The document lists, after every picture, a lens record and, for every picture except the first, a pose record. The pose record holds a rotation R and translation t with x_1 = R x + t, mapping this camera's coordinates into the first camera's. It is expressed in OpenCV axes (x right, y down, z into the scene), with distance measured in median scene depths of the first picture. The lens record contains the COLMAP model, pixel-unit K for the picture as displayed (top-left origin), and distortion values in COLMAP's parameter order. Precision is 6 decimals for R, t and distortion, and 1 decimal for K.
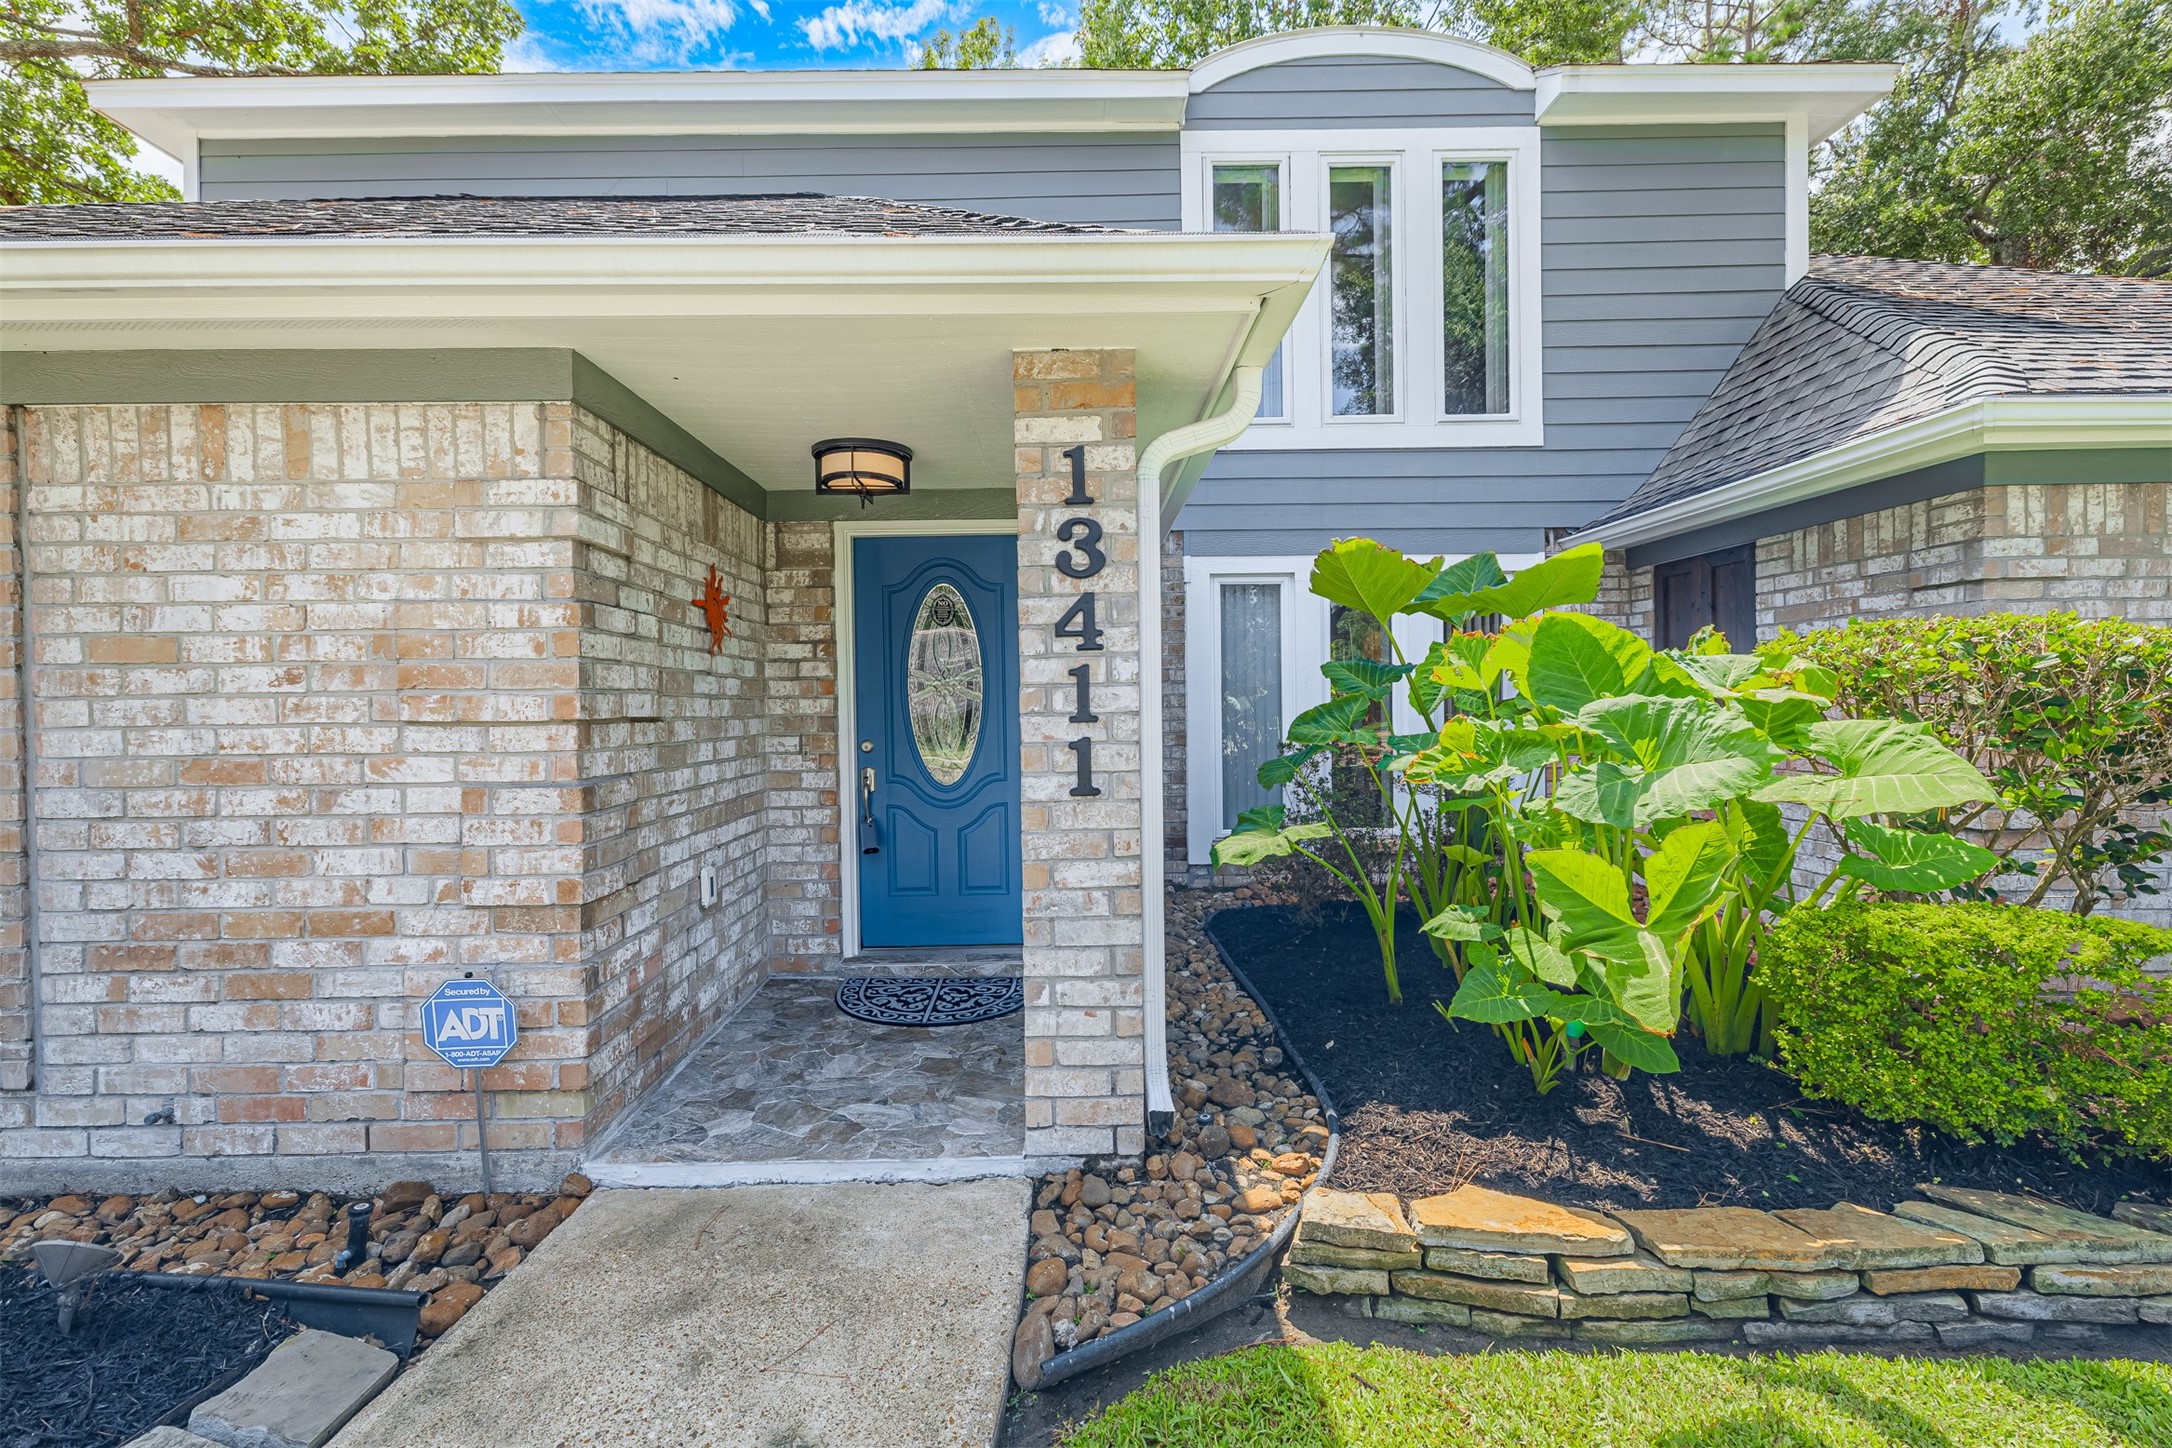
lens RADIAL K [[904.9, 0, 1080.6], [0, 904.9, 722.5], [0, 0, 1]] dist [0.010003, -0.001375]
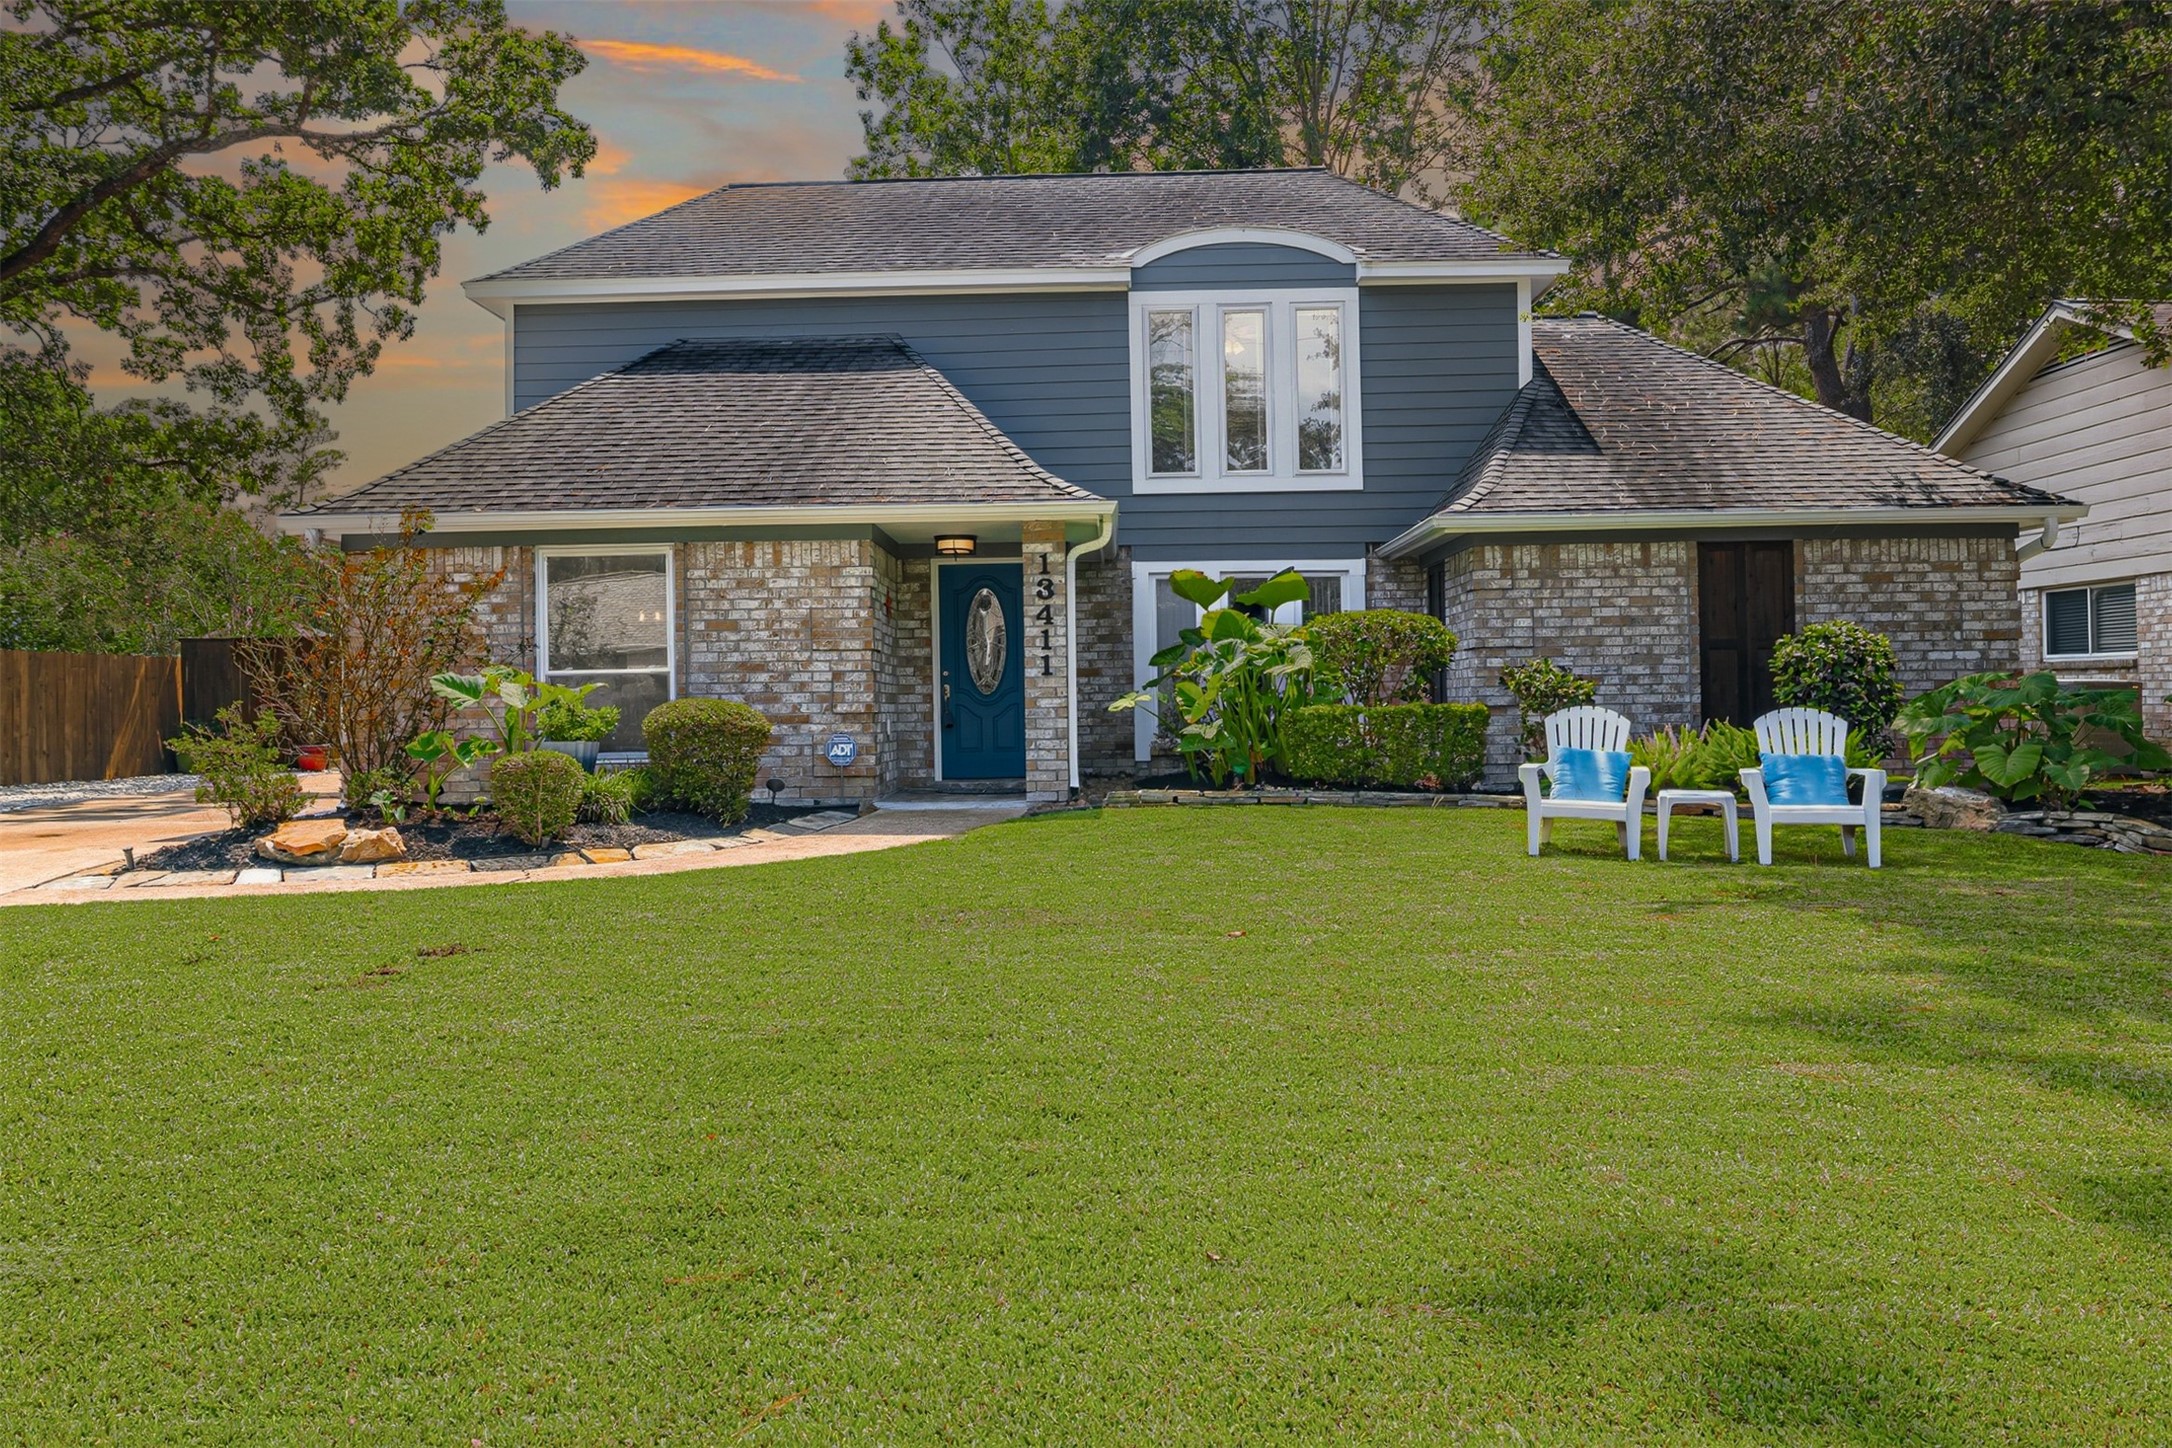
lens RADIAL K [[1503.5, 0, 1085.5], [0, 1503.5, 714.3], [0, 0, 1]] dist [0.007611, 0.000219]
pose [[0.999547, -0.001225, -0.030069, 0.270338], [0.000830, 0.999913, -0.013135, 0.268391], [0.030083, 0.013104, 0.999462, -3.764729]]
